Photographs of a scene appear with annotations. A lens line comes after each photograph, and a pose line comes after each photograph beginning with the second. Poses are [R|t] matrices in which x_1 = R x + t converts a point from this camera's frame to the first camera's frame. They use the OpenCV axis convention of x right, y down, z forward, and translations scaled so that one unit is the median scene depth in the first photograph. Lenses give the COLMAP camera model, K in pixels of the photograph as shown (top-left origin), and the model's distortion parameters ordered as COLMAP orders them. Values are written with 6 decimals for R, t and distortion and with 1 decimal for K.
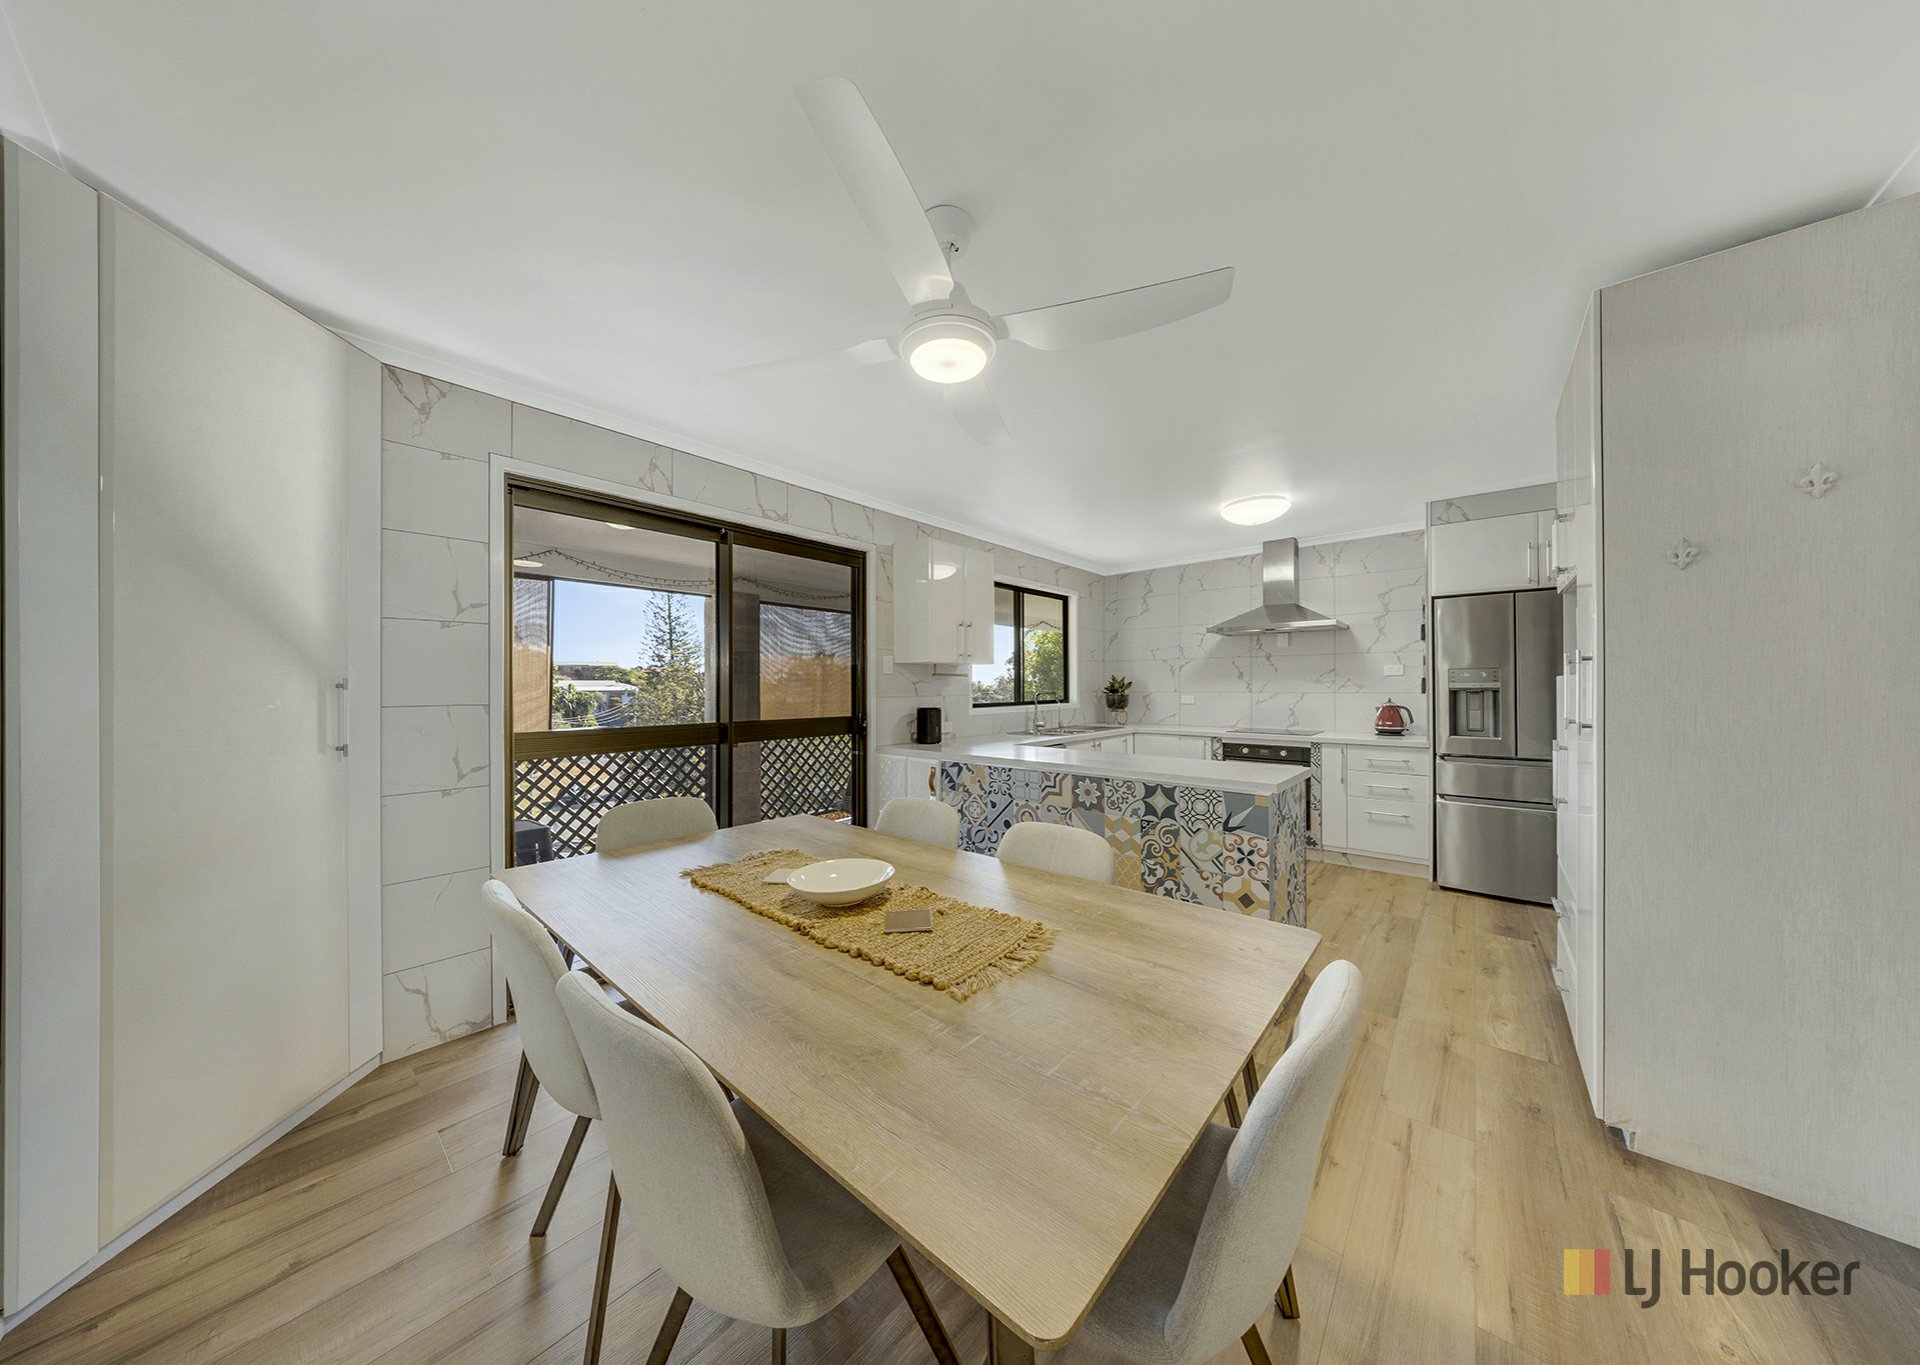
lens RADIAL K [[591.5, 0, 958.1], [0, 591.5, 684.4], [0, 0, 1]] dist [-0.001729, -0.000082]
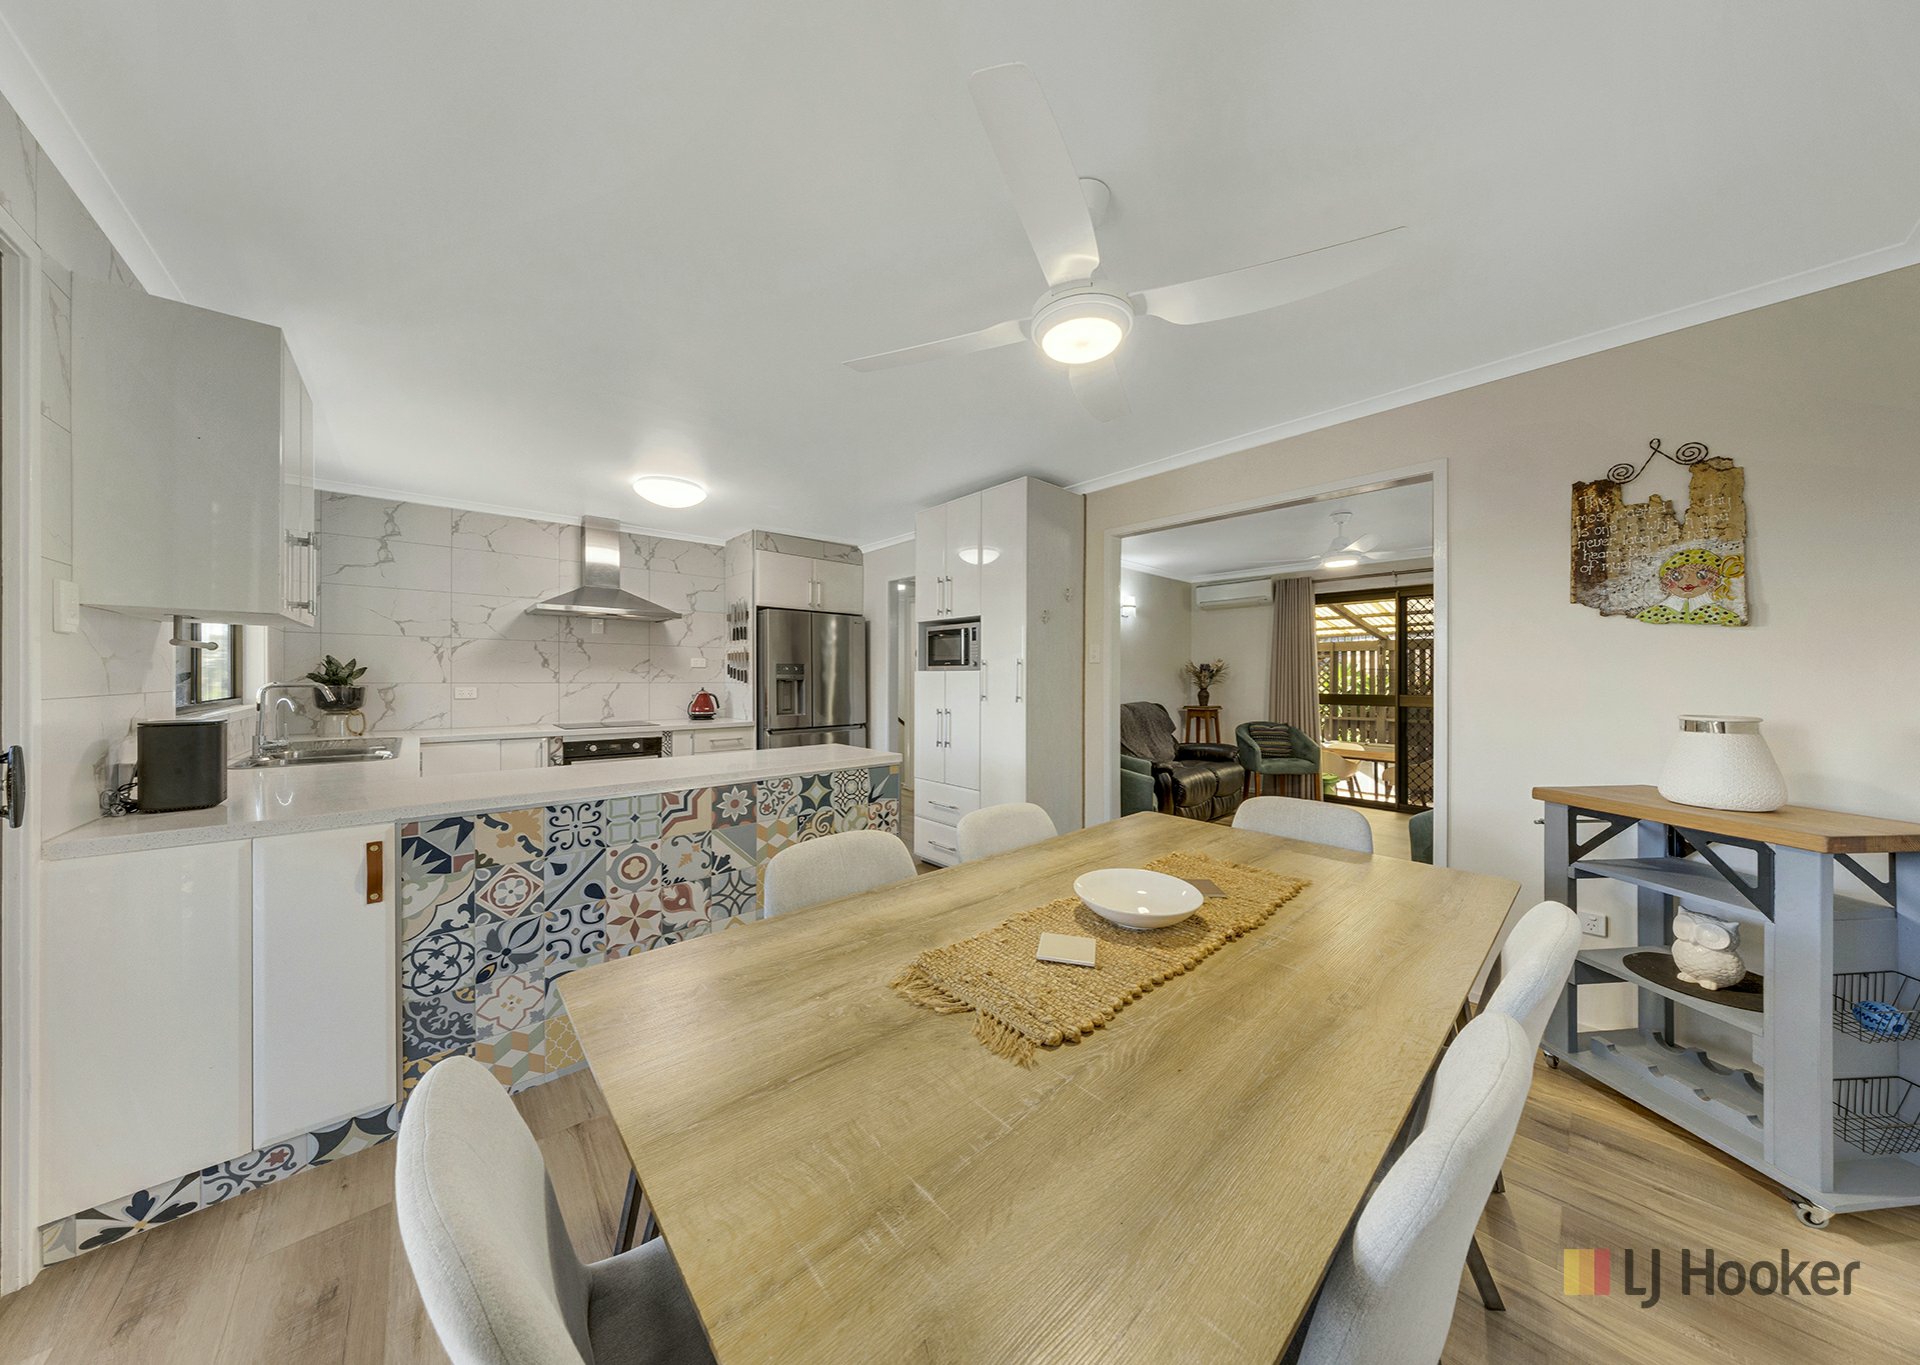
lens RADIAL K [[591.5, 0, 958.6], [0, 591.5, 681.5], [0, 0, 1]] dist [-0.001729, -0.000082]
pose [[0.113818, -0.002039, 0.993500, -0.502770], [-0.007840, 0.999965, 0.002951, 0.007194], [-0.993471, -0.008124, 0.113798, 0.536172]]
